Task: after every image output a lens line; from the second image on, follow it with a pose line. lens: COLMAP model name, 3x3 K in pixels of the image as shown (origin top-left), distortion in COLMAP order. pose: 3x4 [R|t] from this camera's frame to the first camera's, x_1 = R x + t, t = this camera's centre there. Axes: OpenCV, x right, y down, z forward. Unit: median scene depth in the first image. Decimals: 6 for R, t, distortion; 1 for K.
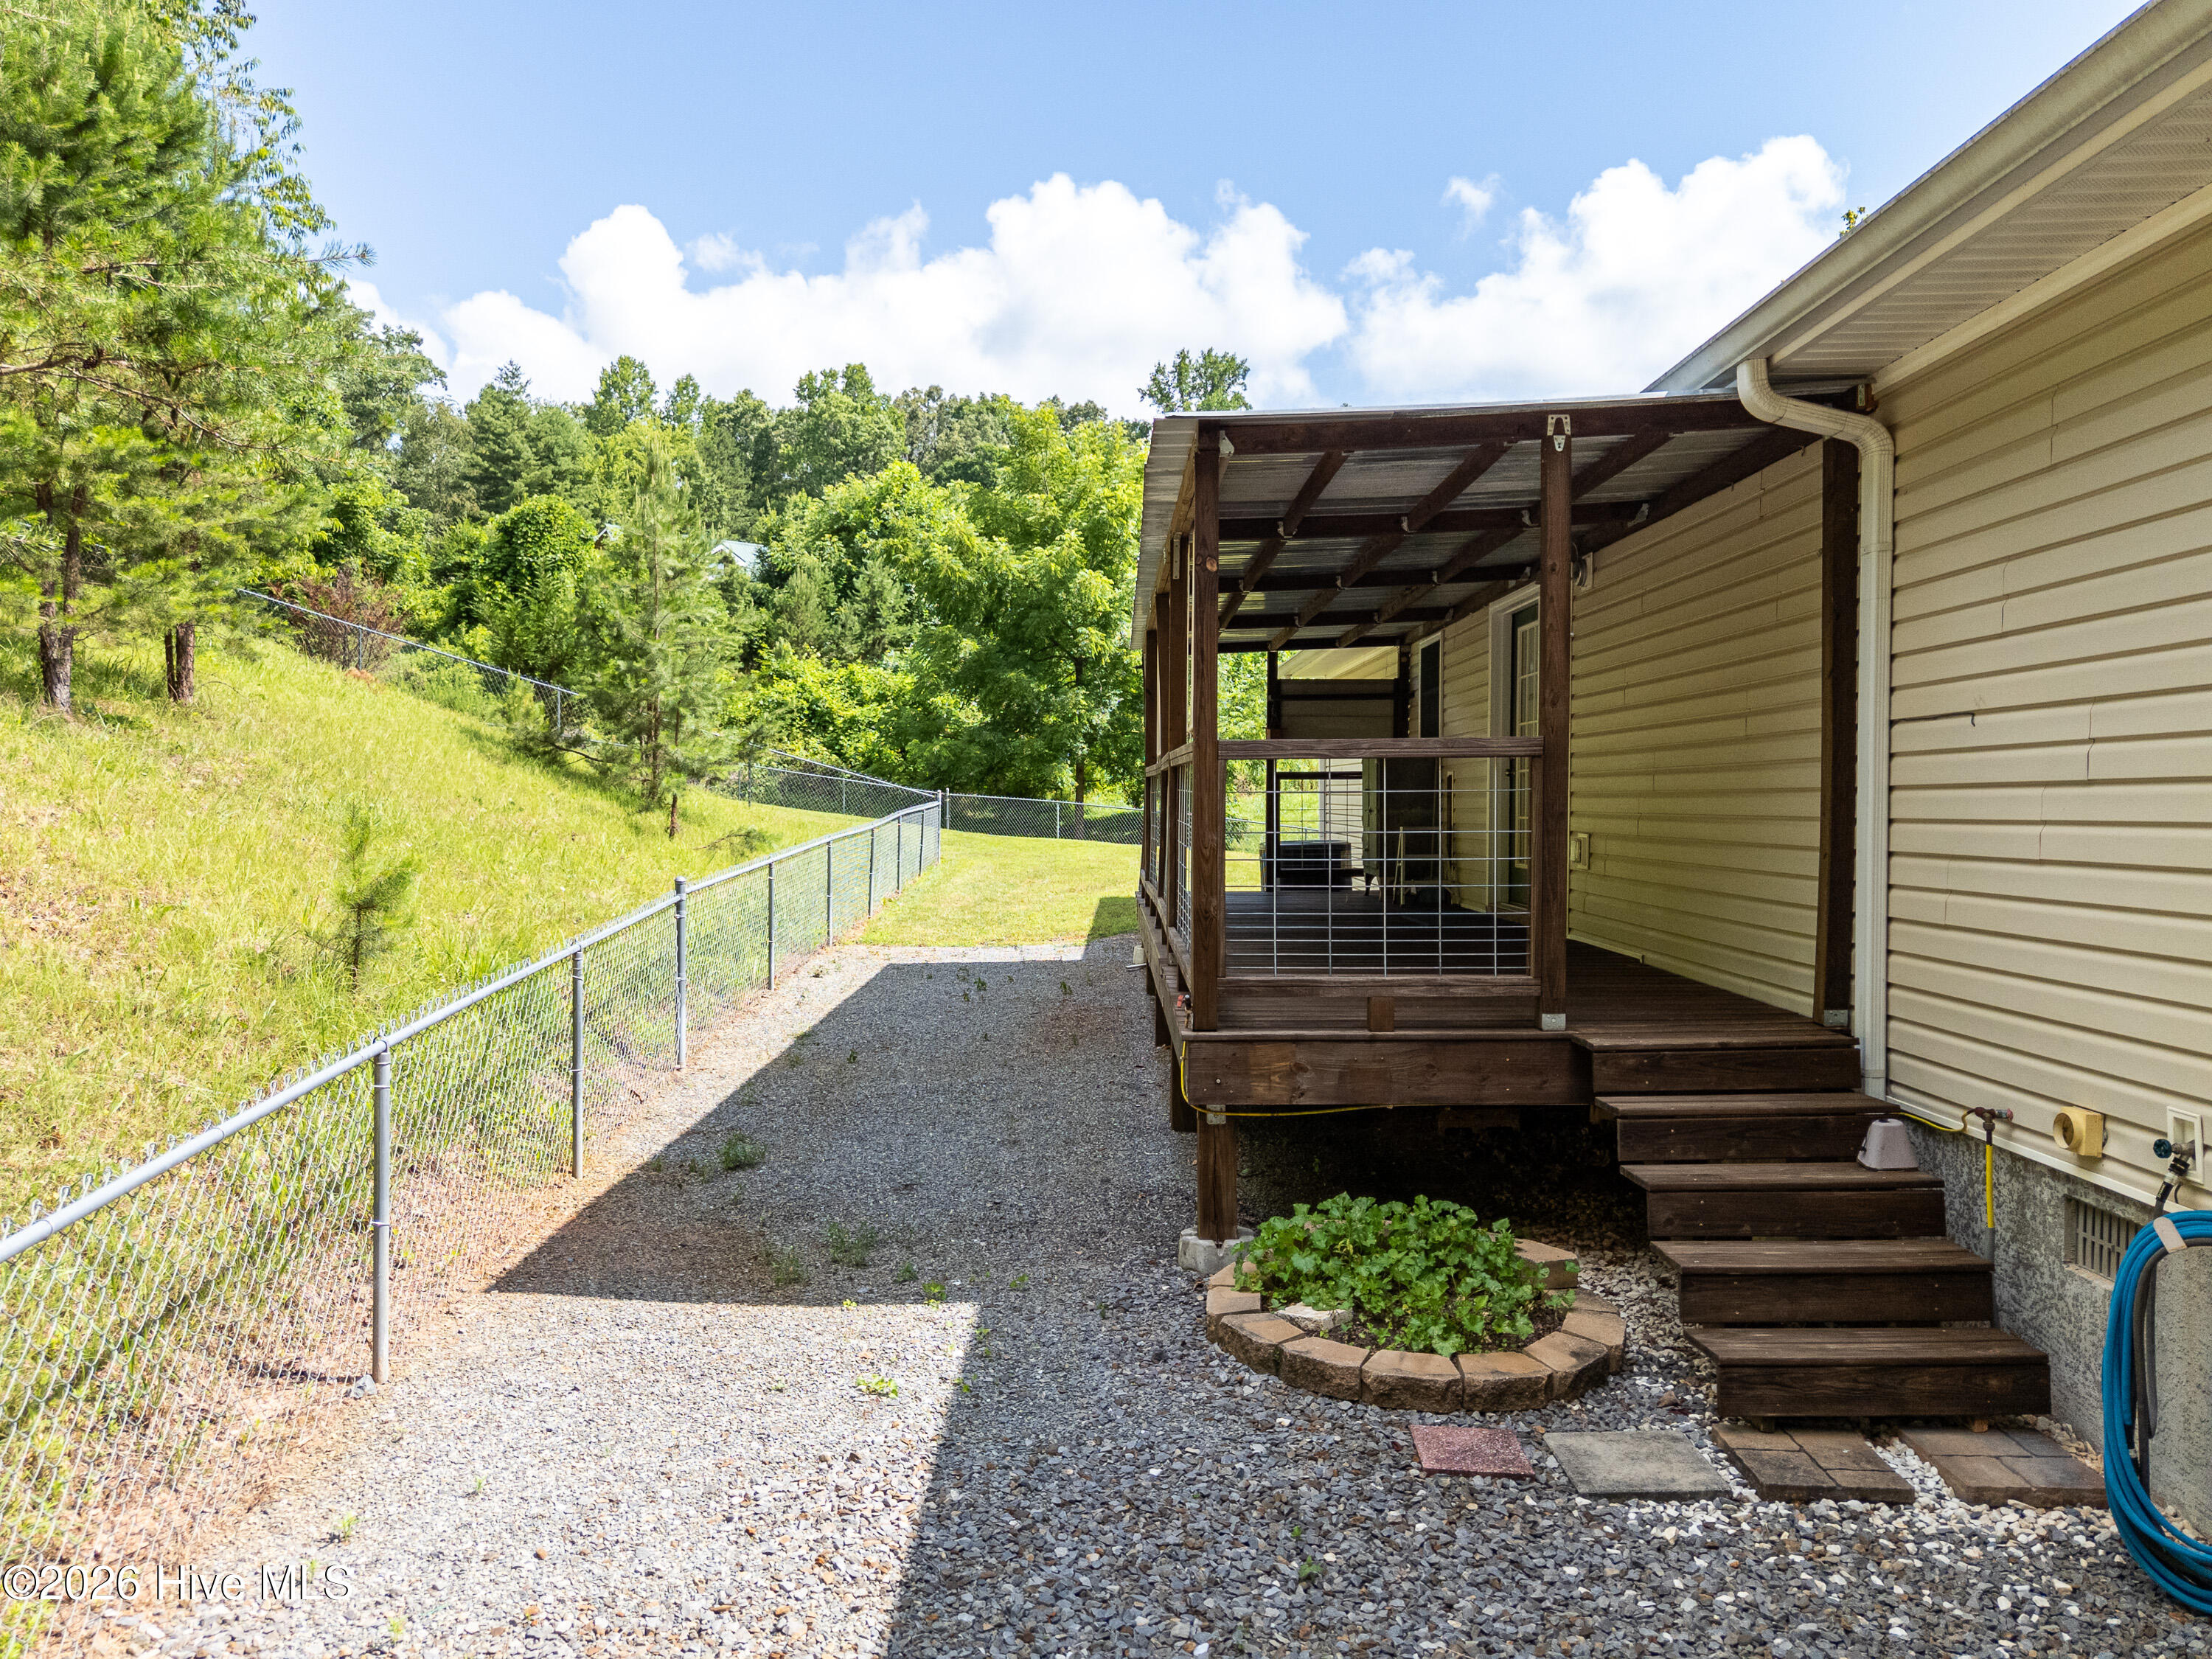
lens RADIAL K [[1625.2, 0, 1106.0], [0, 1625.2, 829.5], [0, 0, 1]] dist [0.057048, -0.038245]
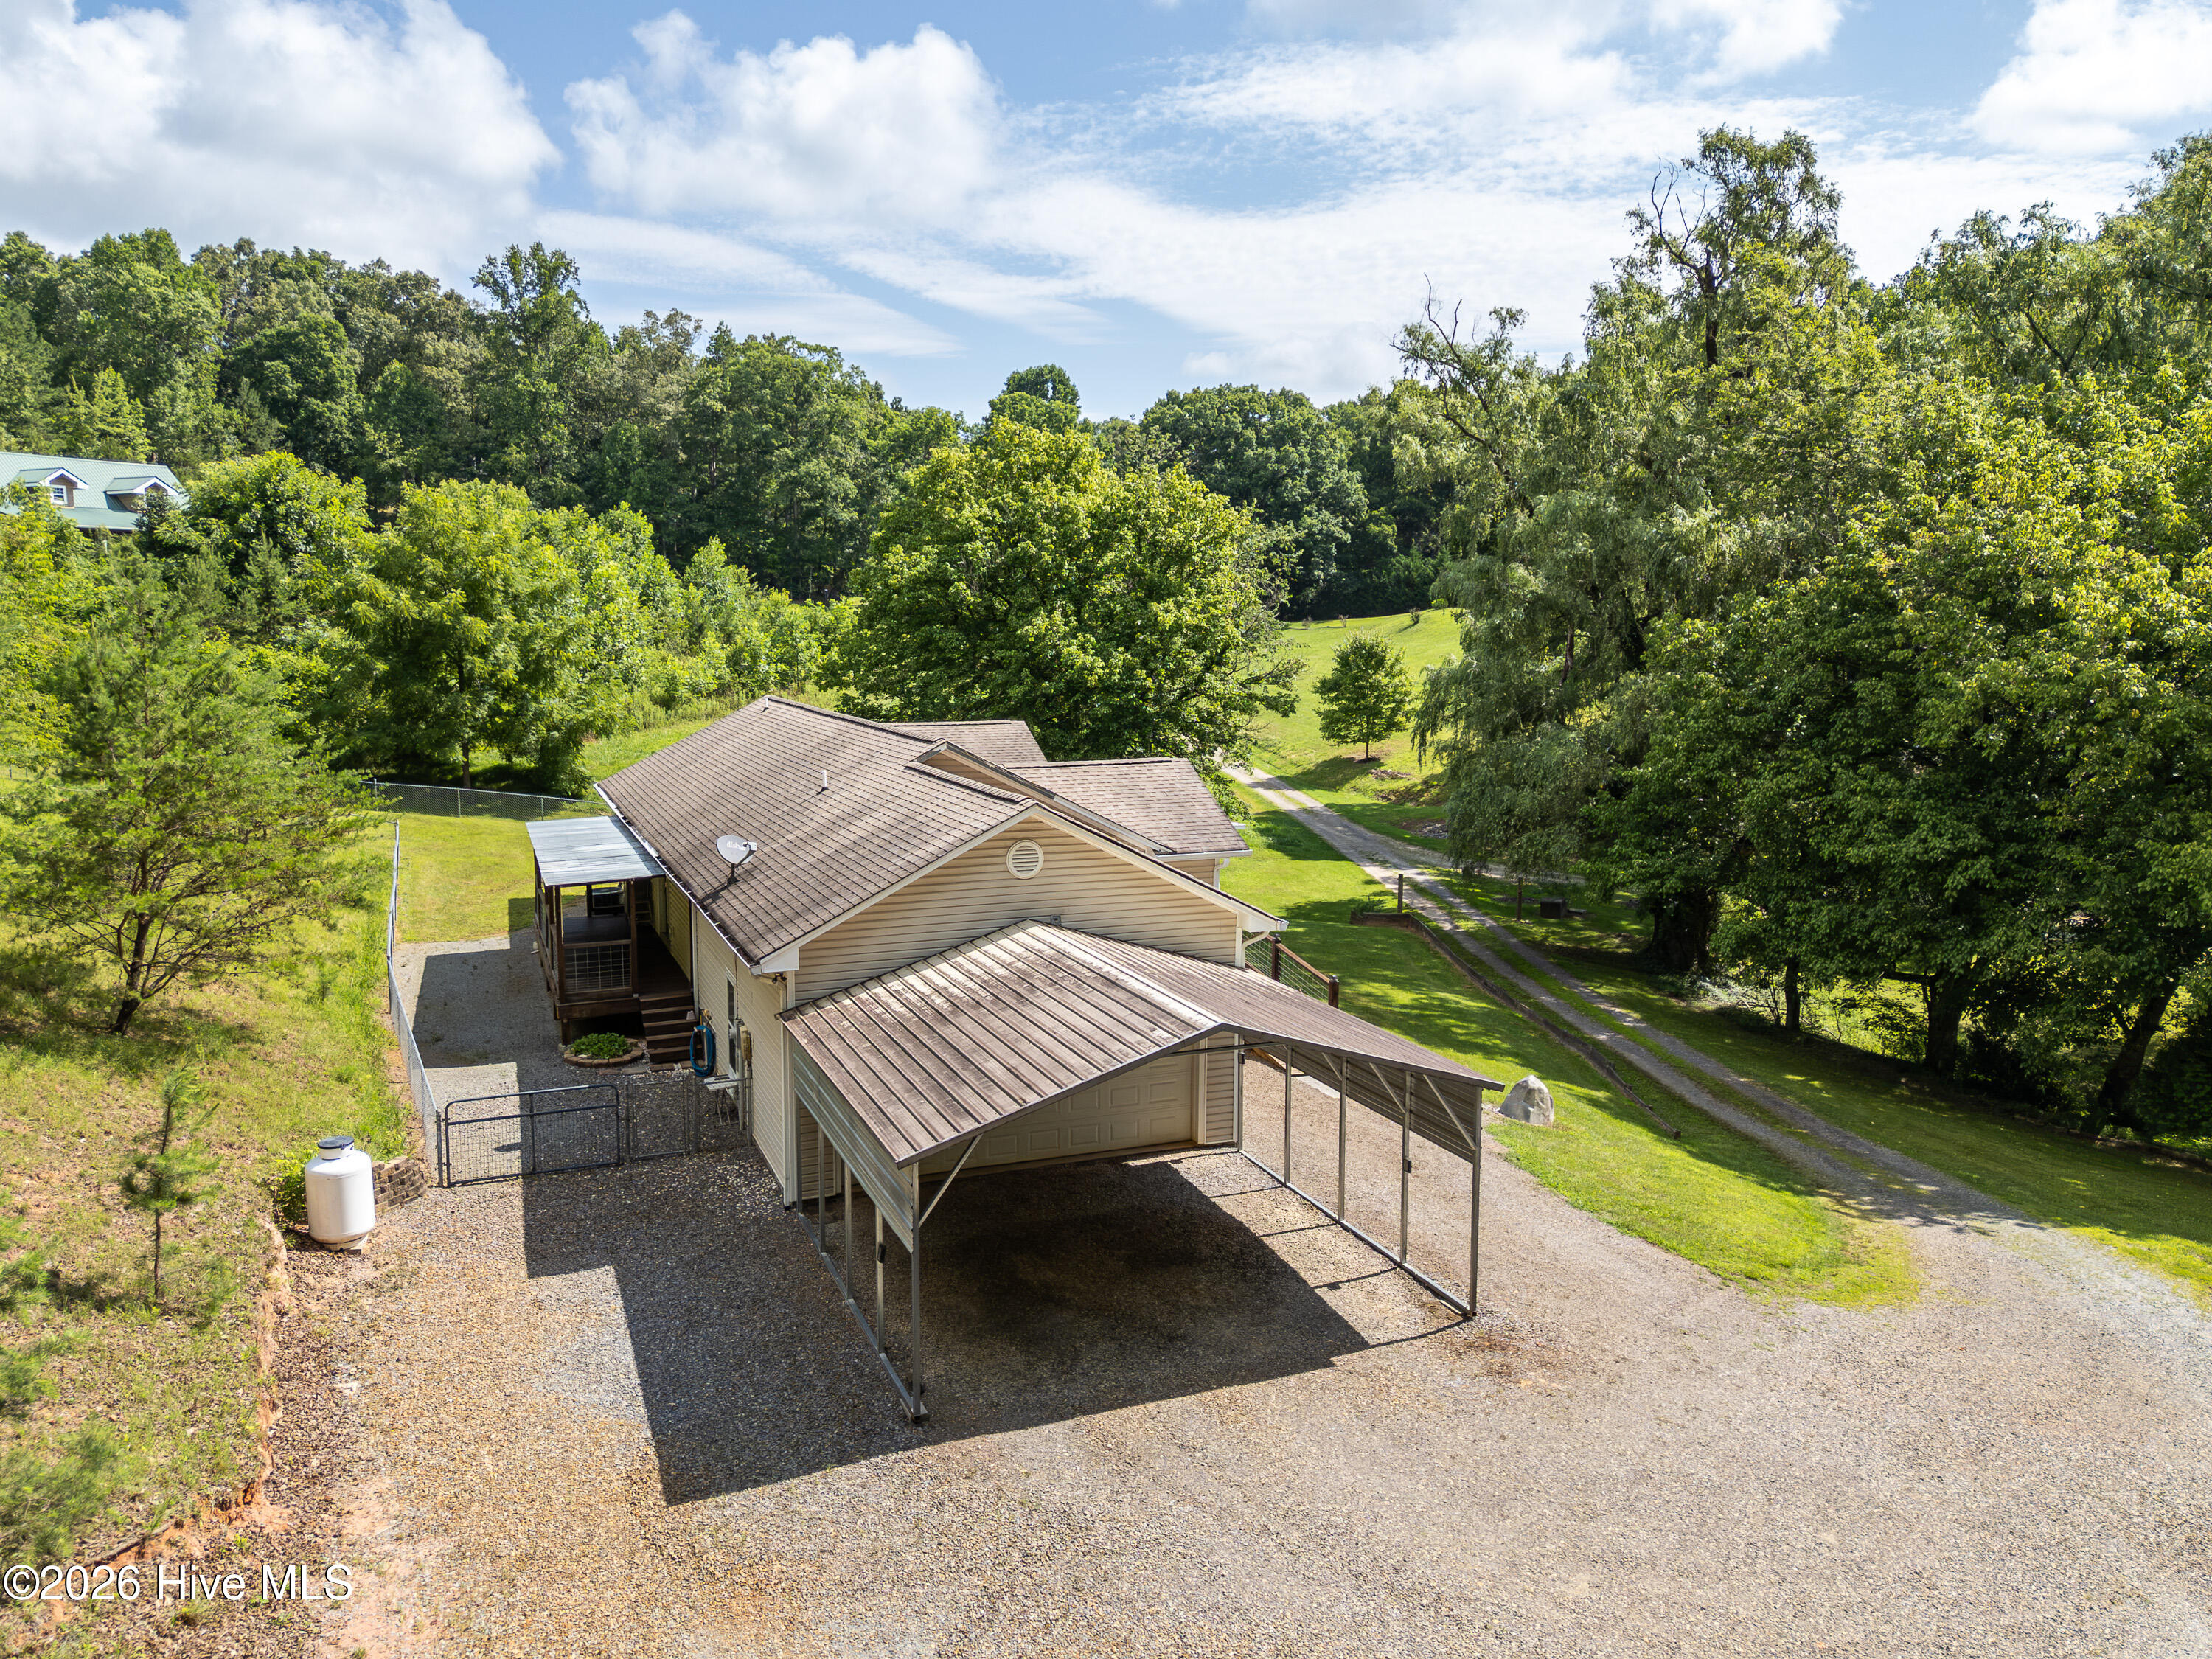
lens RADIAL K [[1577.4, 0, 1106.0], [0, 1577.4, 829.5], [0, 0, 1]] dist [0.053303, -0.038905]
pose [[0.925197, -0.048643, 0.376358, -0.024073], [0.006301, 0.993583, 0.112925, -0.113481], [-0.379436, -0.102107, 0.919567, -0.485076]]
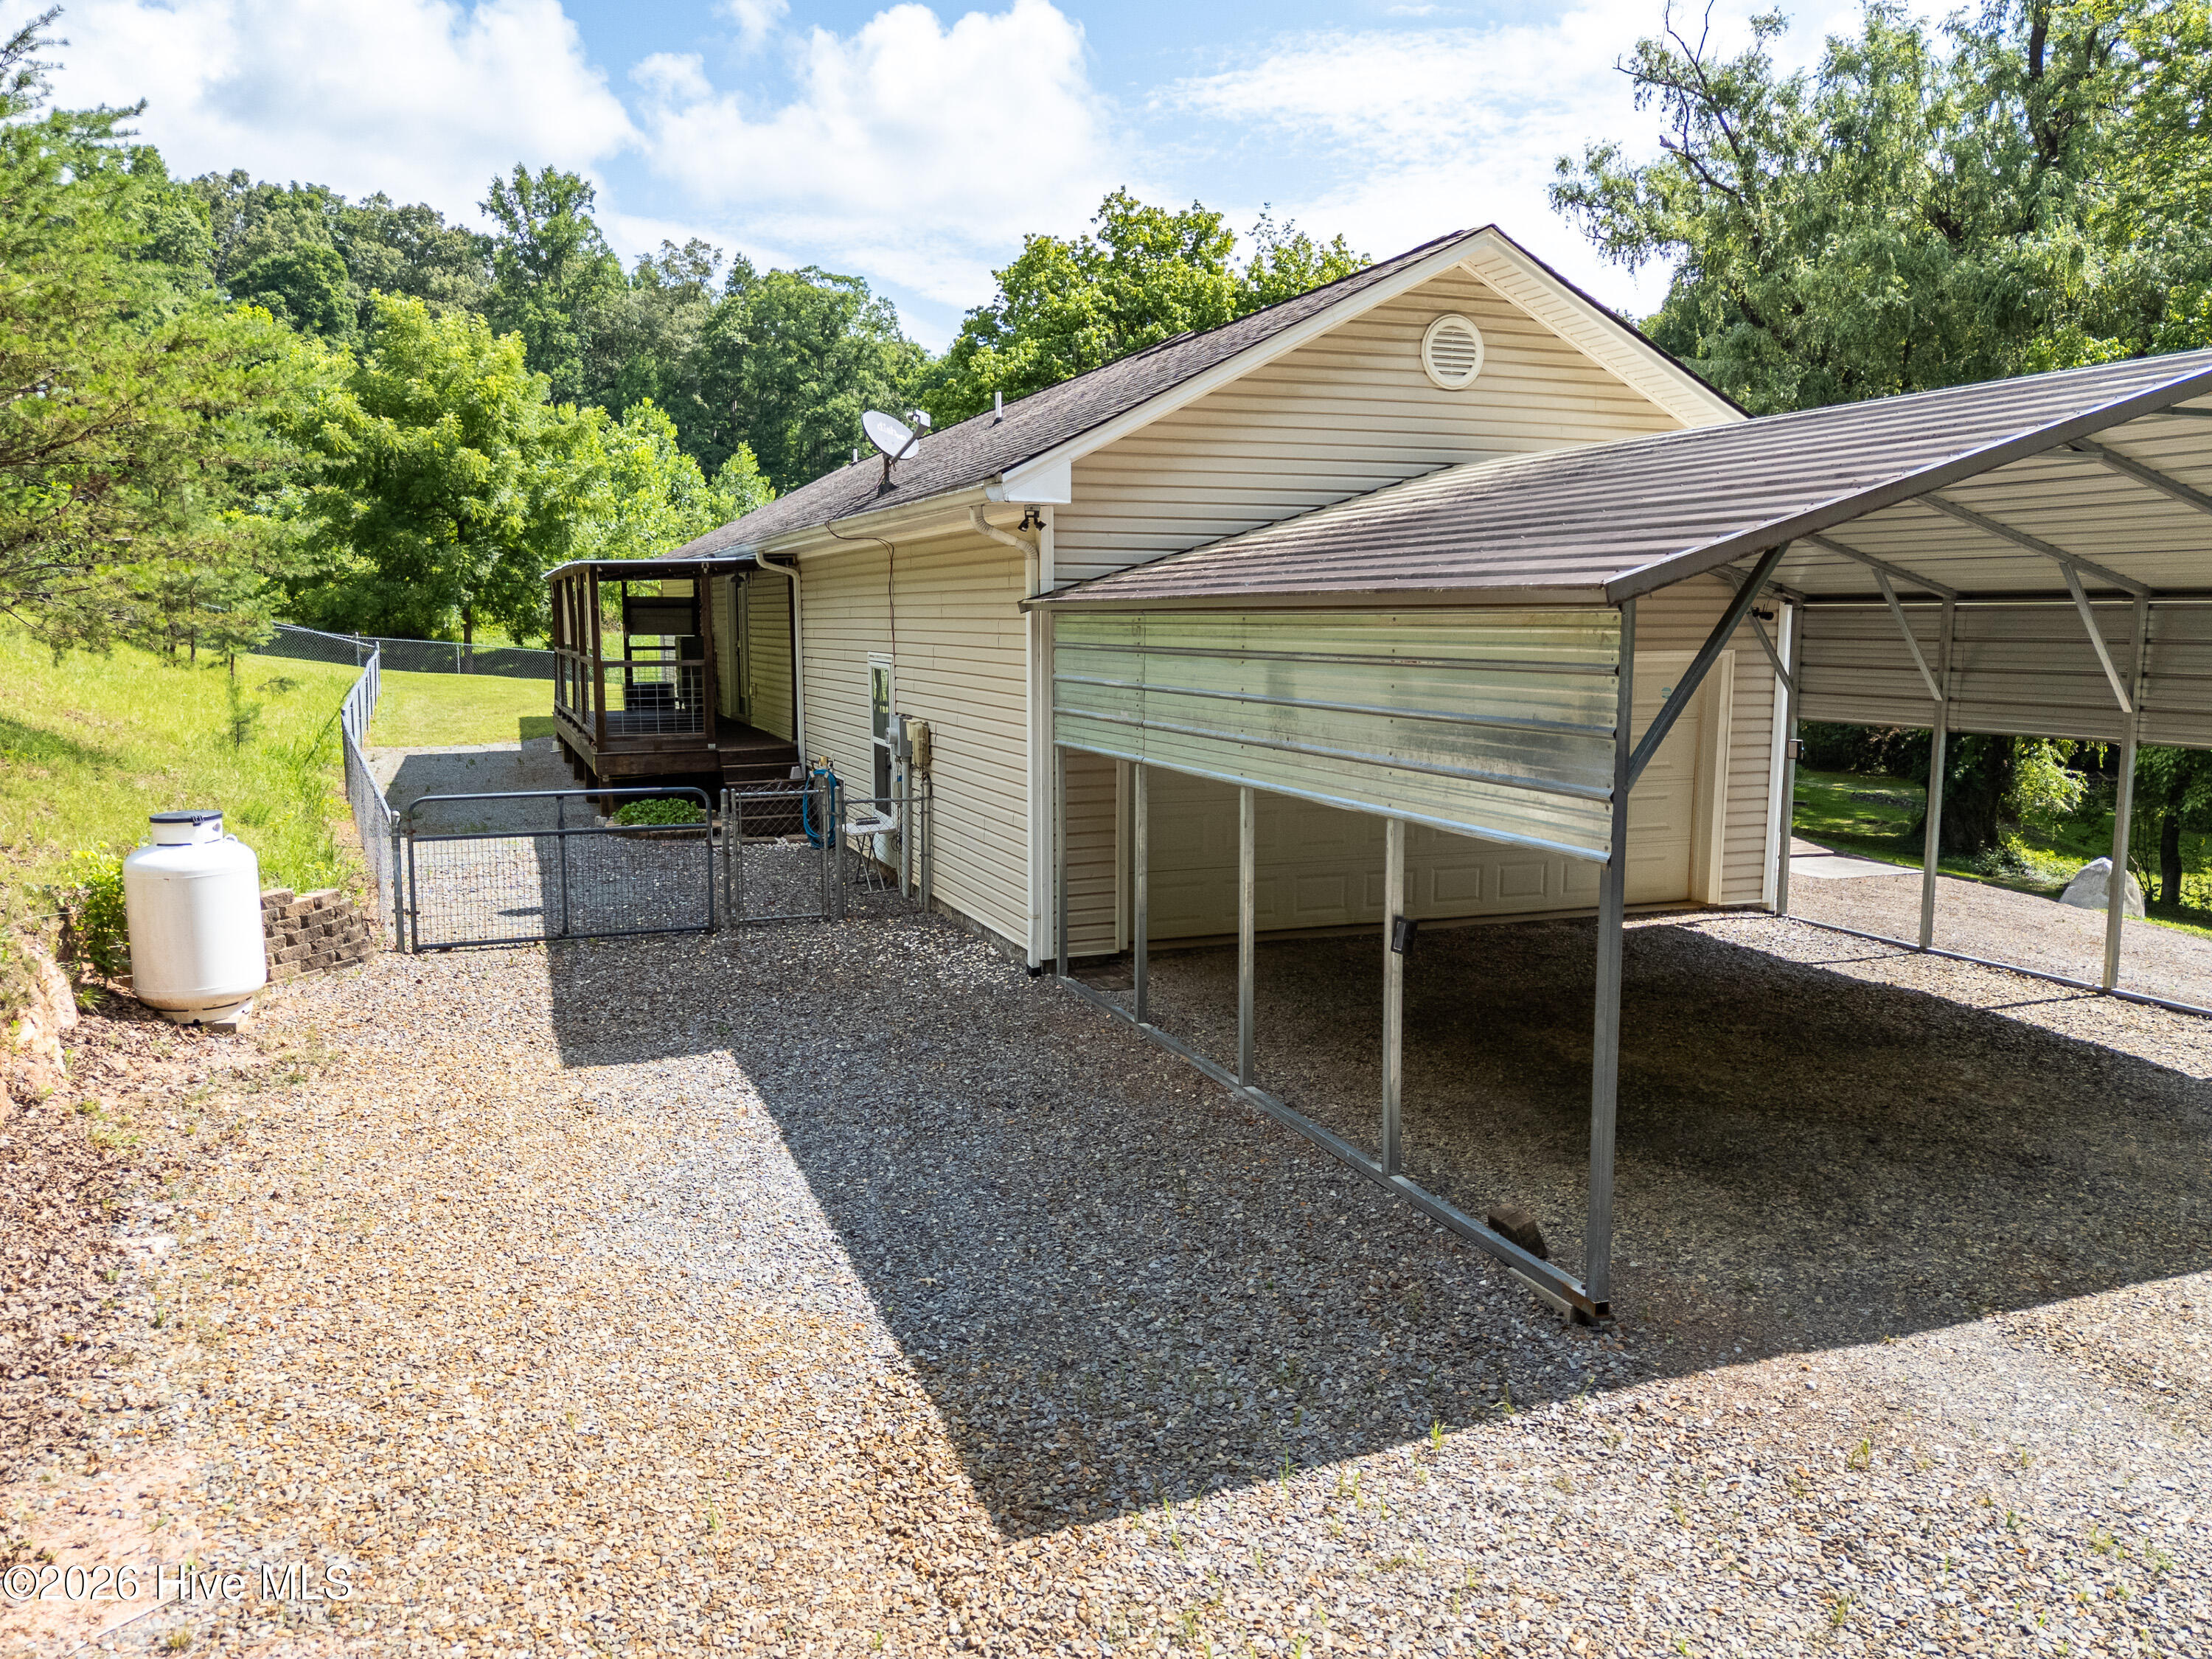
lens RADIAL K [[1602.3, 0, 1106.0], [0, 1602.3, 829.5], [0, 0, 1]] dist [0.052760, -0.048240]
pose [[0.928980, -0.051312, 0.366556, -0.022520], [0.009693, 0.993377, 0.114492, -0.009906], [-0.370003, -0.102808, 0.923325, -0.283046]]
